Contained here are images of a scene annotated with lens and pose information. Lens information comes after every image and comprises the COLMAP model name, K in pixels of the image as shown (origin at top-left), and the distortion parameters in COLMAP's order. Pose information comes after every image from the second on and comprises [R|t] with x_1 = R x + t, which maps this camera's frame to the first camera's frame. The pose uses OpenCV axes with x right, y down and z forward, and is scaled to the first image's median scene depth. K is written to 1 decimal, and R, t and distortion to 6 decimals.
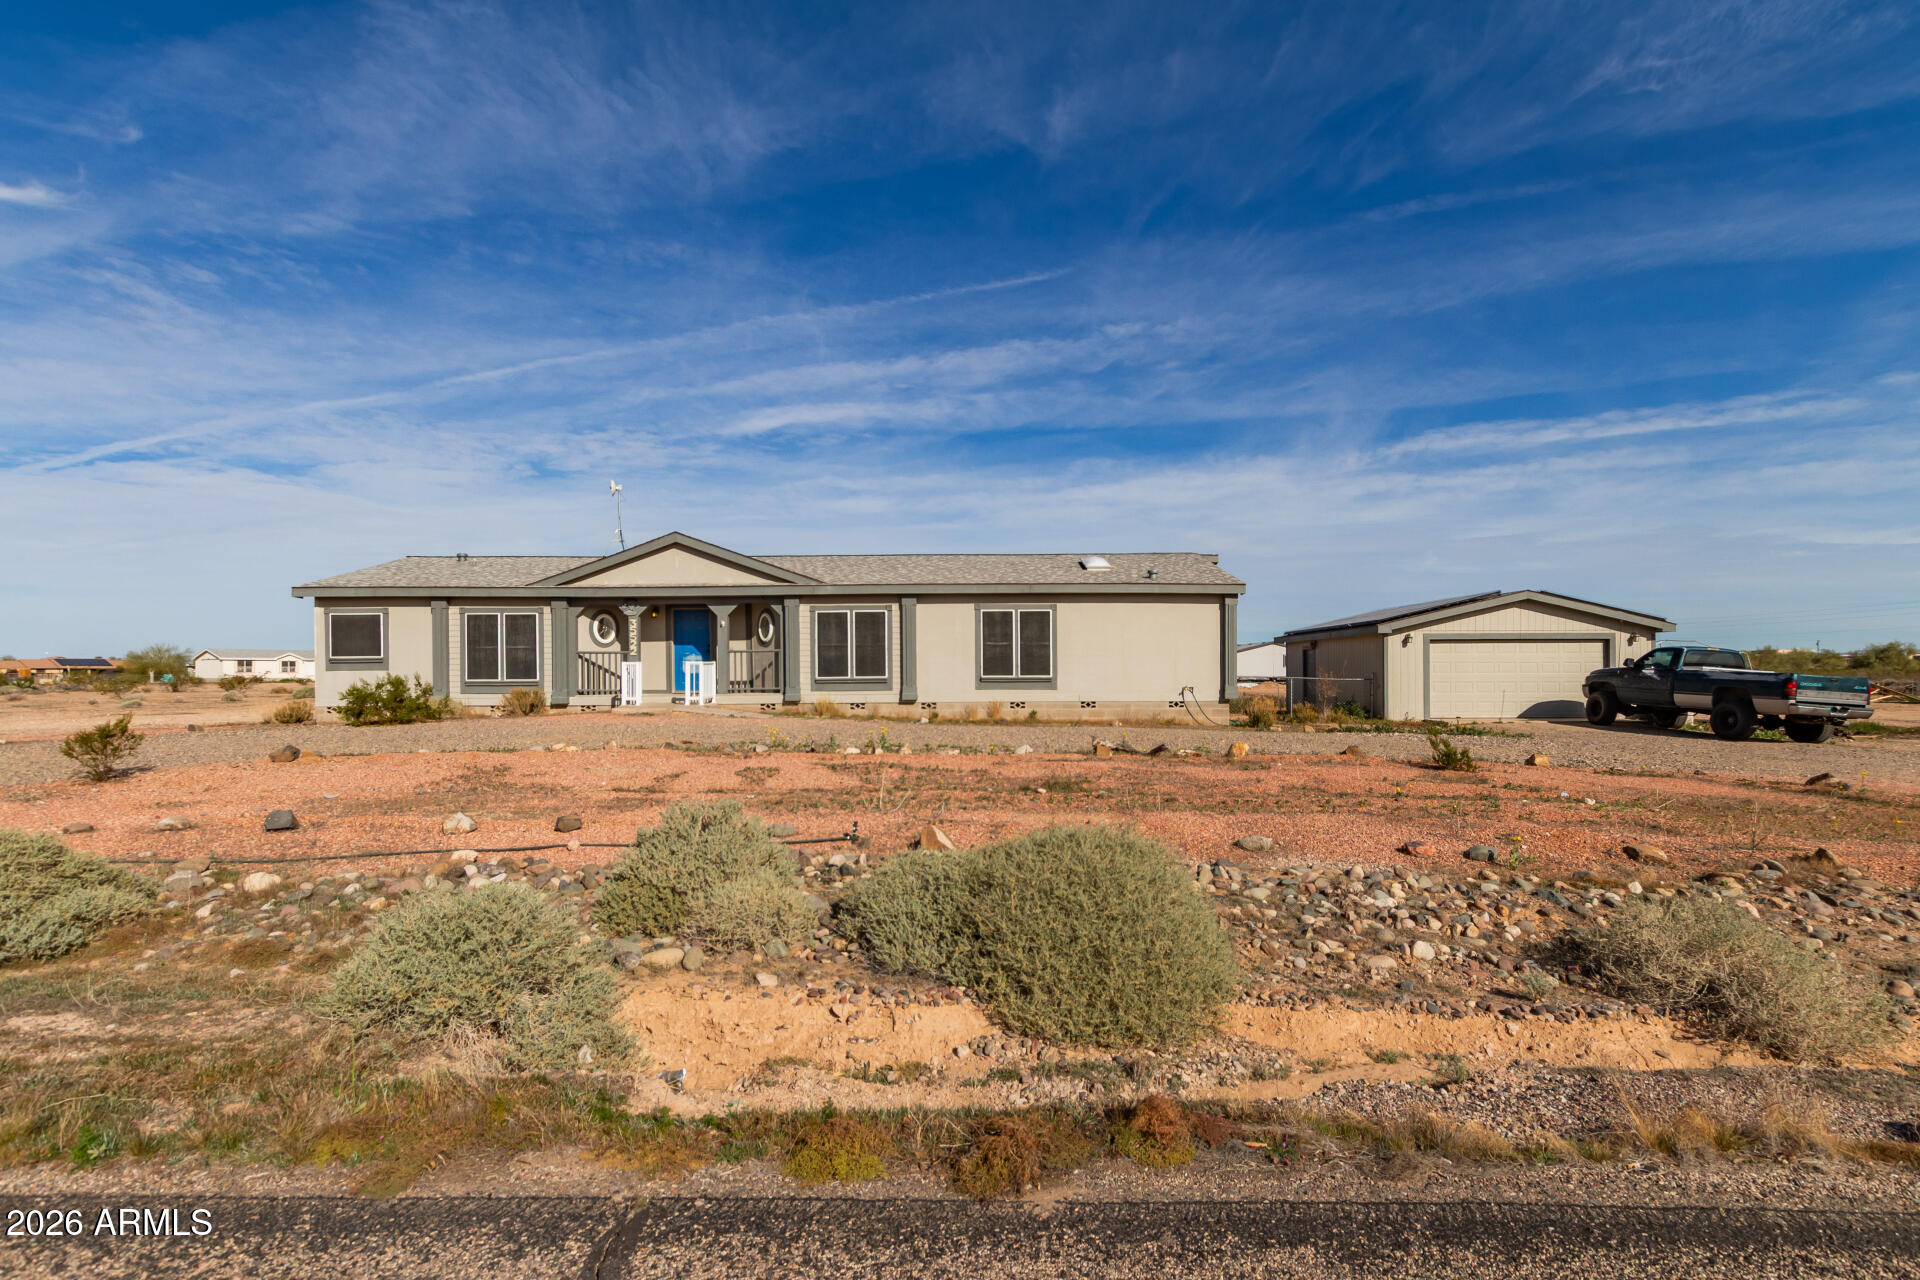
lens RADIAL K [[908.5, 0, 967.0], [0, 908.5, 686.0], [0, 0, 1]] dist [0.003694, -0.000332]
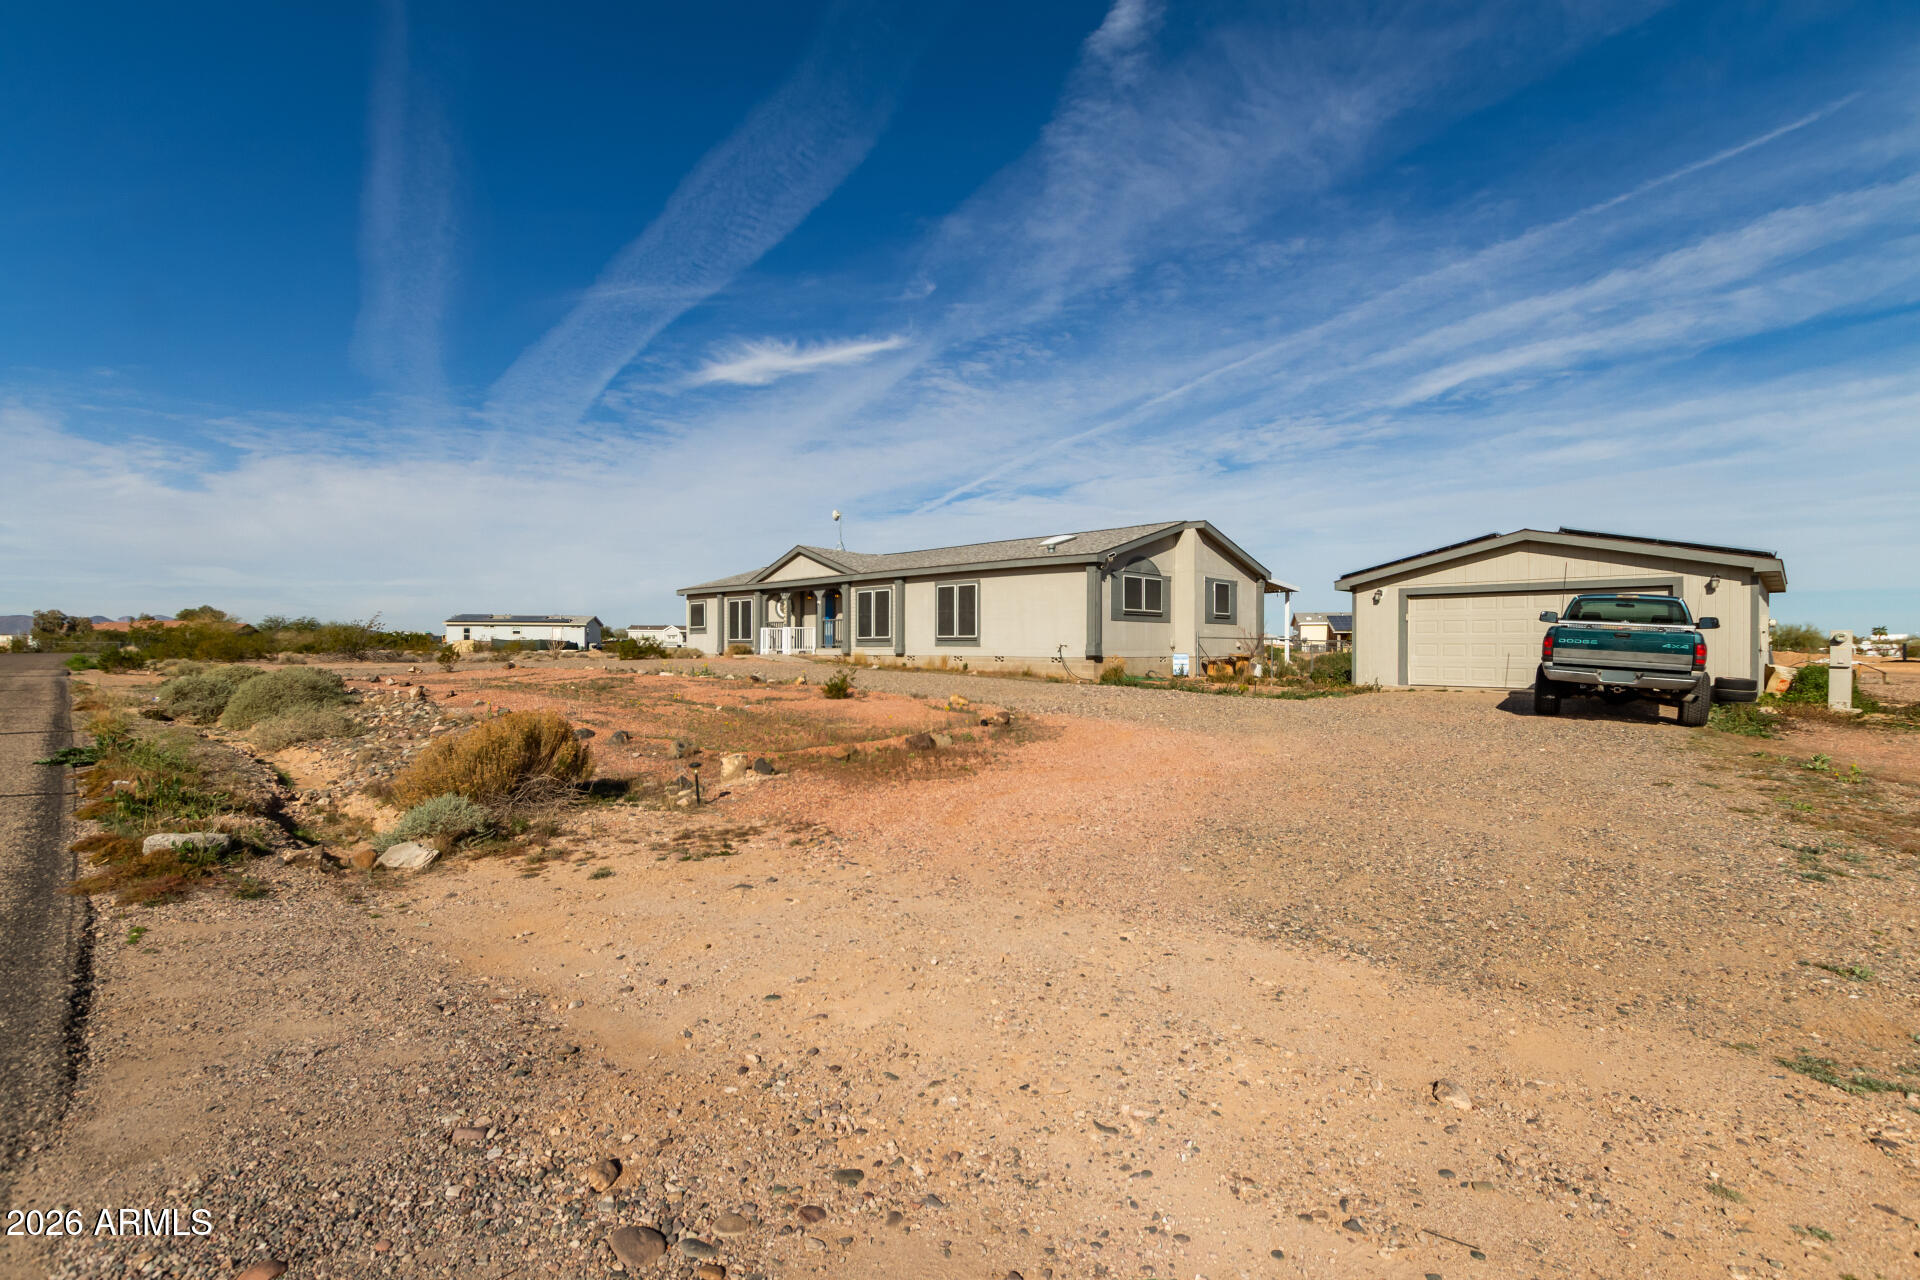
lens RADIAL K [[865.4, 0, 960.0], [0, 865.4, 640.0], [0, 0, 1]] dist [-0.000332, -0.000560]
pose [[0.716151, -0.000272, -0.697945, 0.092990], [-0.015011, 0.999763, -0.015792, 0.001425], [0.697783, 0.021786, 0.715977, 0.012376]]
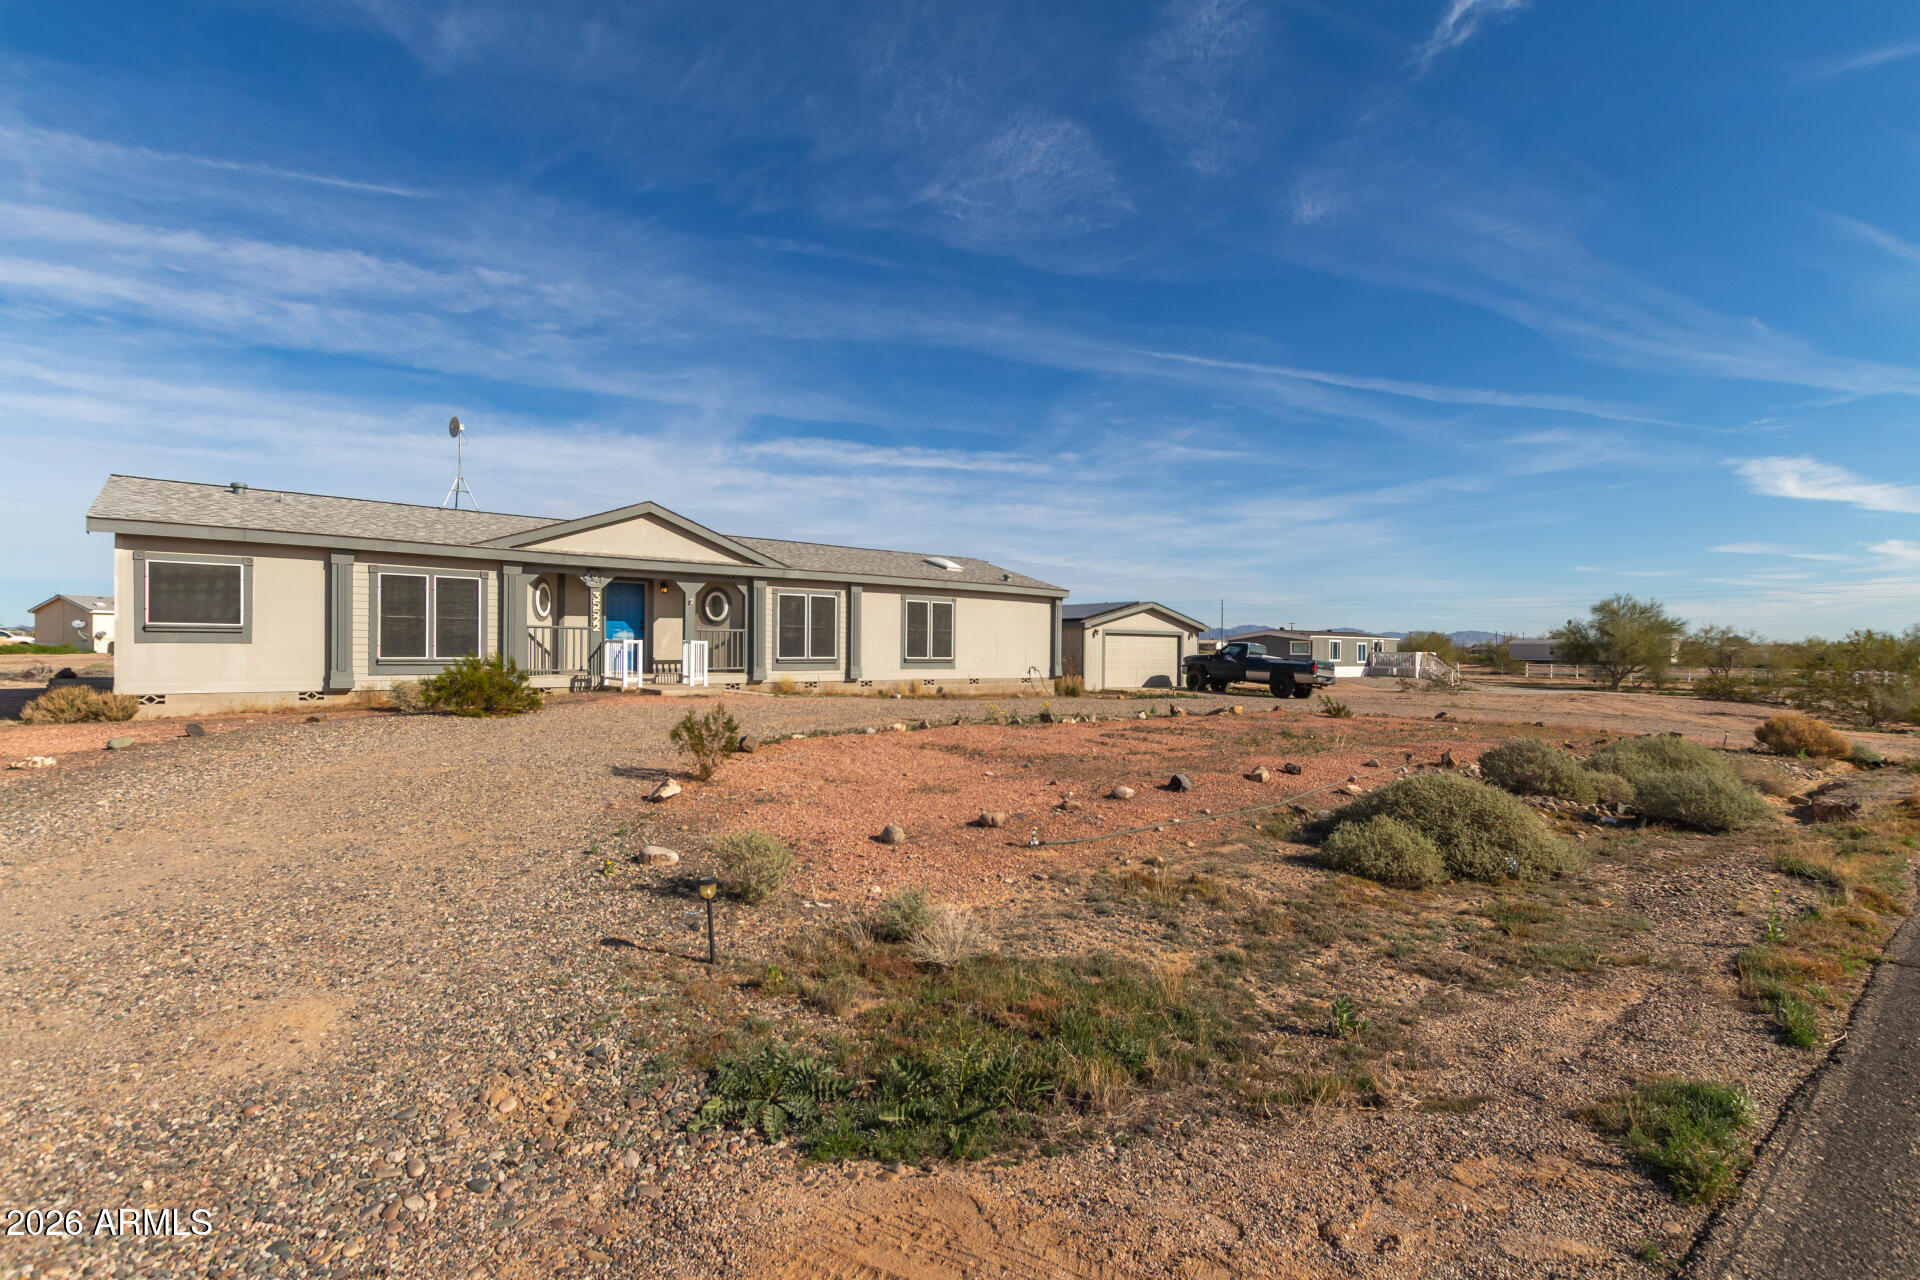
lens RADIAL K [[882.6, 0, 954.6], [0, 882.6, 649.6], [0, 0, 1]] dist [0.001312, -0.001581]
pose [[0.771043, 0.012959, 0.636651, -0.065829], [-0.005944, 0.999896, -0.013153, -0.000654], [-0.636755, 0.006358, 0.771040, 0.009753]]
